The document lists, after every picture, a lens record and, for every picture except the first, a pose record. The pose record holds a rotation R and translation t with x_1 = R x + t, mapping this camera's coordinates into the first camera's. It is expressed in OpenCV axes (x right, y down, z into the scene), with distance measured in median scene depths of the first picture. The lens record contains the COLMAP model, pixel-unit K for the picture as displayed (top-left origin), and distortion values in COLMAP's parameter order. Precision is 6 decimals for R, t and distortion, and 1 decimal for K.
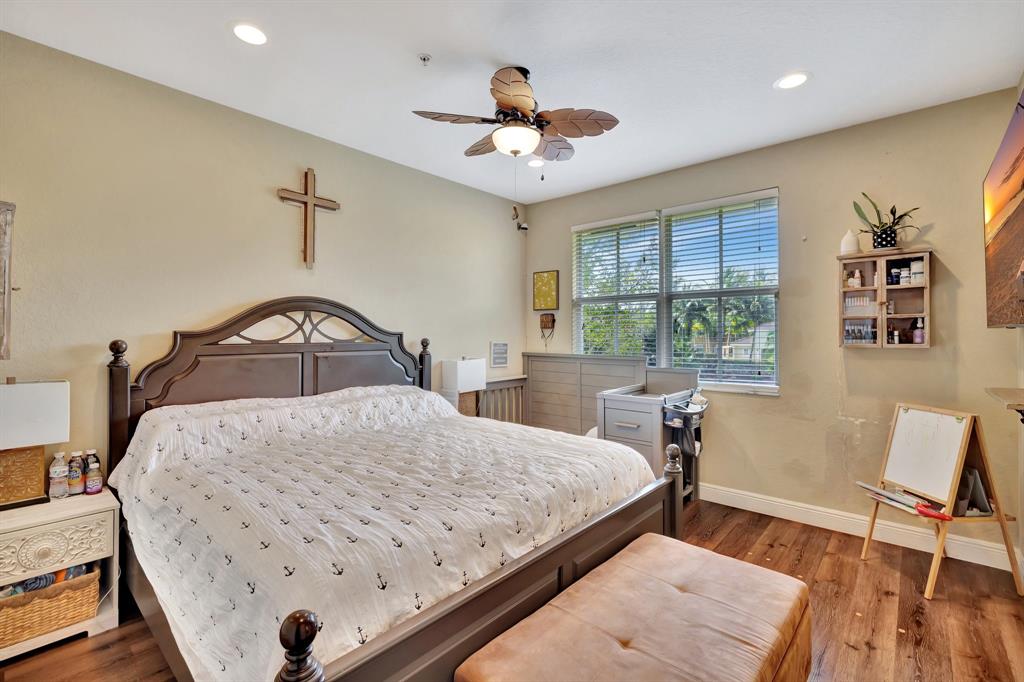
lens RADIAL K [[443.6, 0, 504.7], [0, 443.6, 336.3], [0, 0, 1]] dist [0.003404, -0.000968]
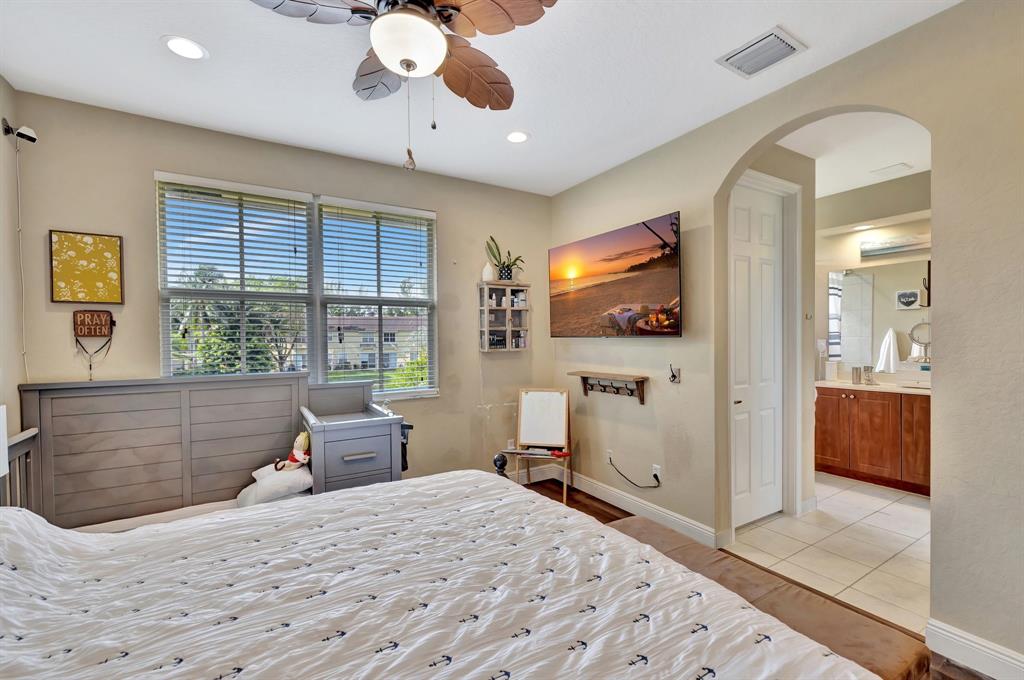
lens RADIAL K [[443.6, 0, 497.7], [0, 443.6, 346.4], [0, 0, 1]] dist [0.003404, -0.000968]
pose [[0.296168, -0.021916, 0.954884, -0.376910], [0.013854, 0.999730, 0.018648, -0.012205], [-0.955035, 0.007706, 0.296392, 0.463679]]
